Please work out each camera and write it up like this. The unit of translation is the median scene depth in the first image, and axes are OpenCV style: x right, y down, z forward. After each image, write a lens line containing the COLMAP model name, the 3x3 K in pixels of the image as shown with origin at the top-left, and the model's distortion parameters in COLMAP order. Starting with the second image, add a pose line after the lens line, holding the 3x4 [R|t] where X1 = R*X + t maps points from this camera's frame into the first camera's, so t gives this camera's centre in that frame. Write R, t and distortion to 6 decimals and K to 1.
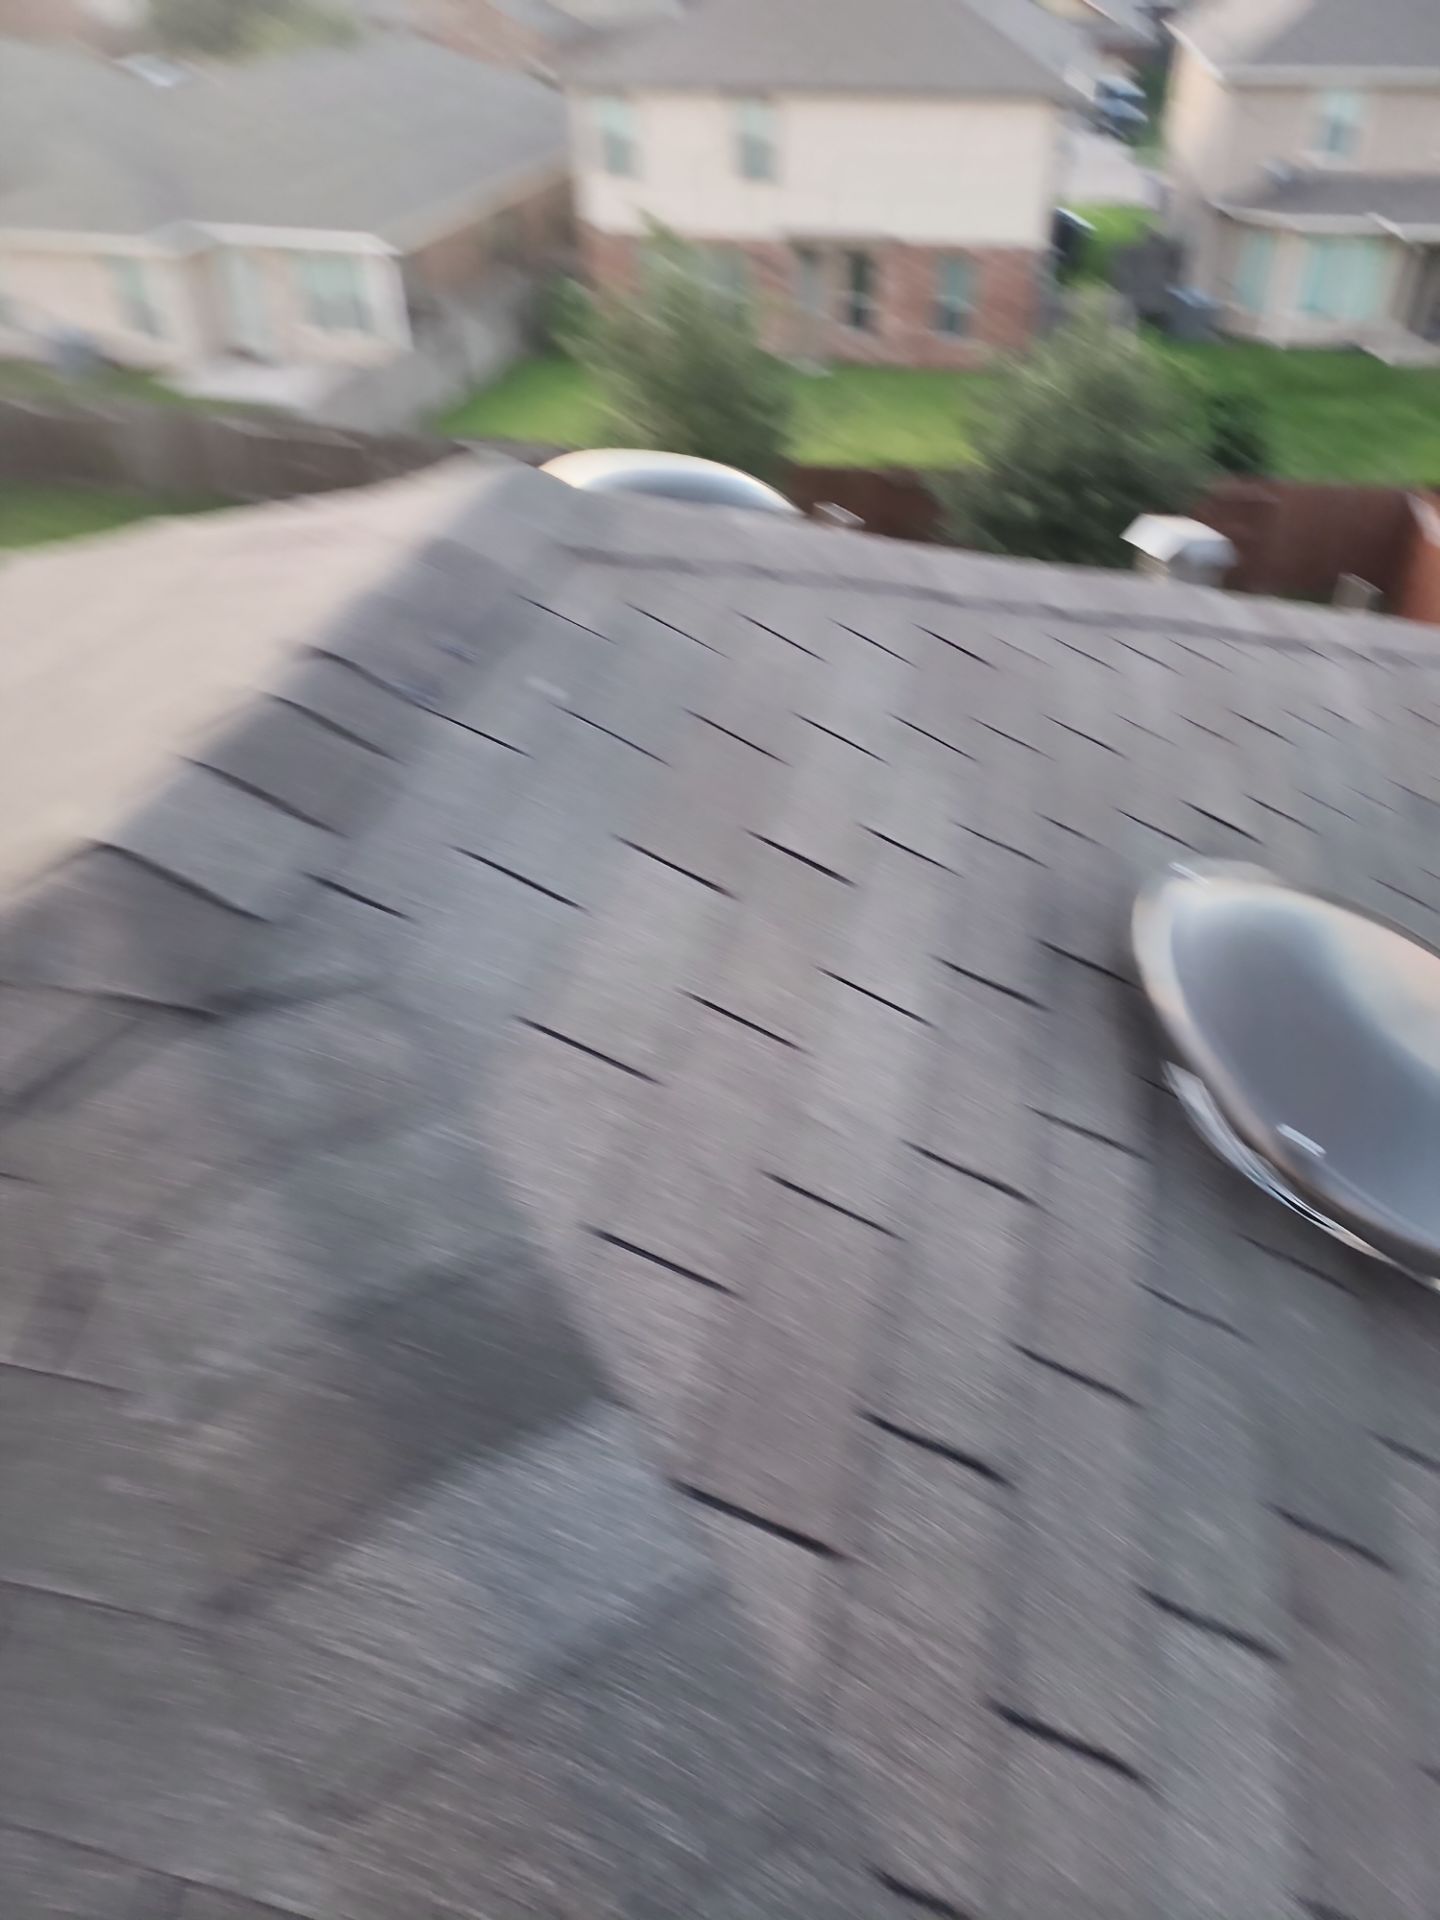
lens RADIAL K [[1213.2, 0, 720.0], [0, 1213.2, 960.0], [0, 0, 1]] dist [0.028450, -0.038563]
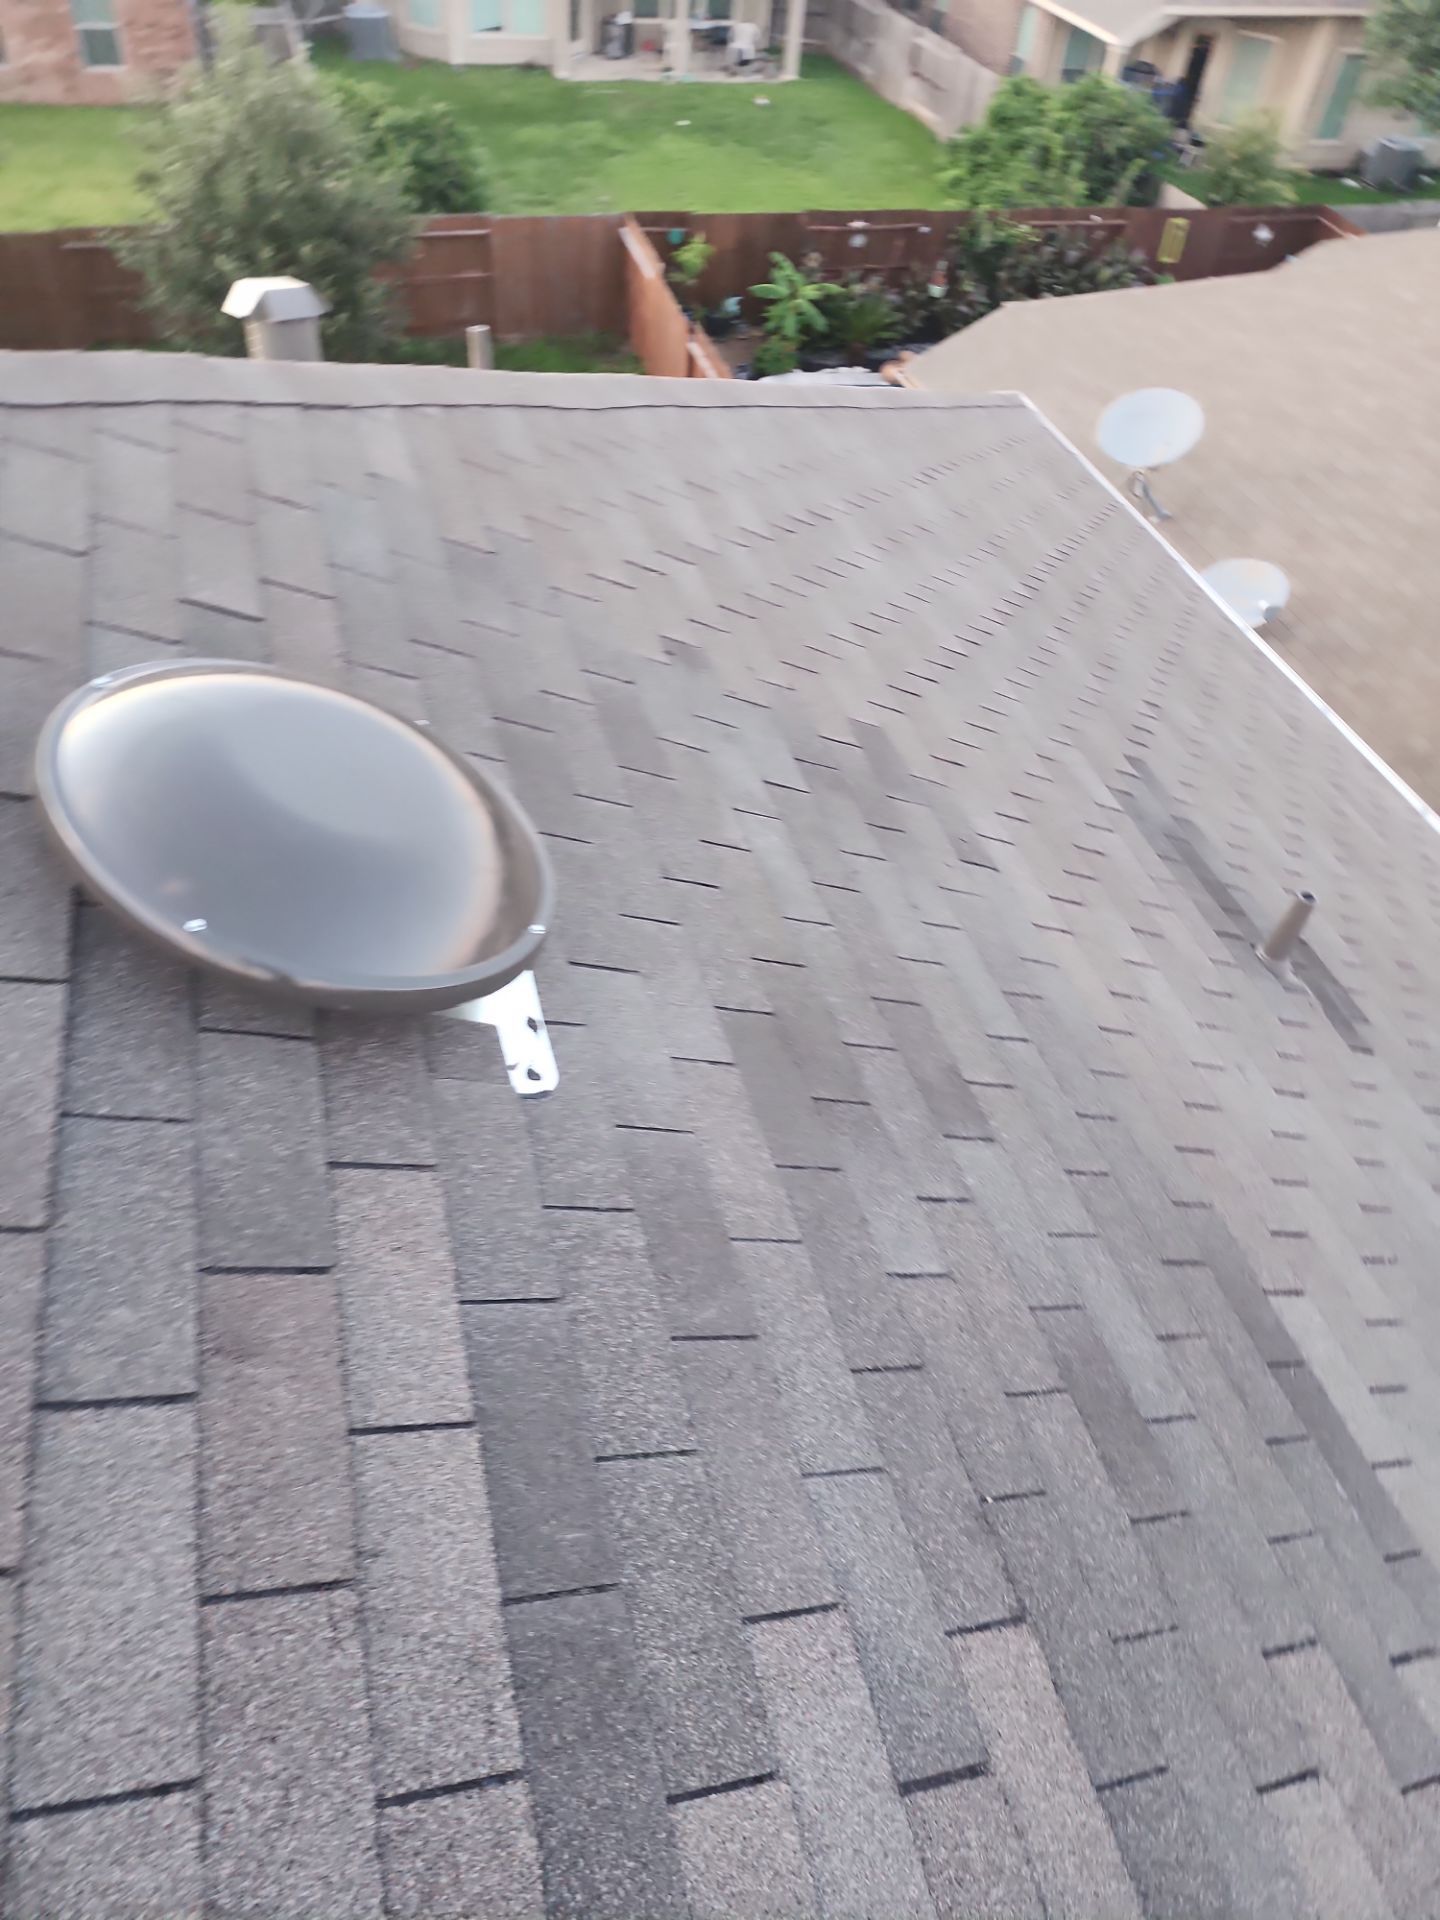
lens RADIAL K [[1213.2, 0, 720.0], [0, 1213.2, 960.0], [0, 0, 1]] dist [0.028450, -0.038563]
pose [[0.888694, -0.280789, 0.362464, 0.266507], [0.216589, 0.953870, 0.207896, 0.029727], [-0.404119, -0.106250, 0.908515, -0.069887]]
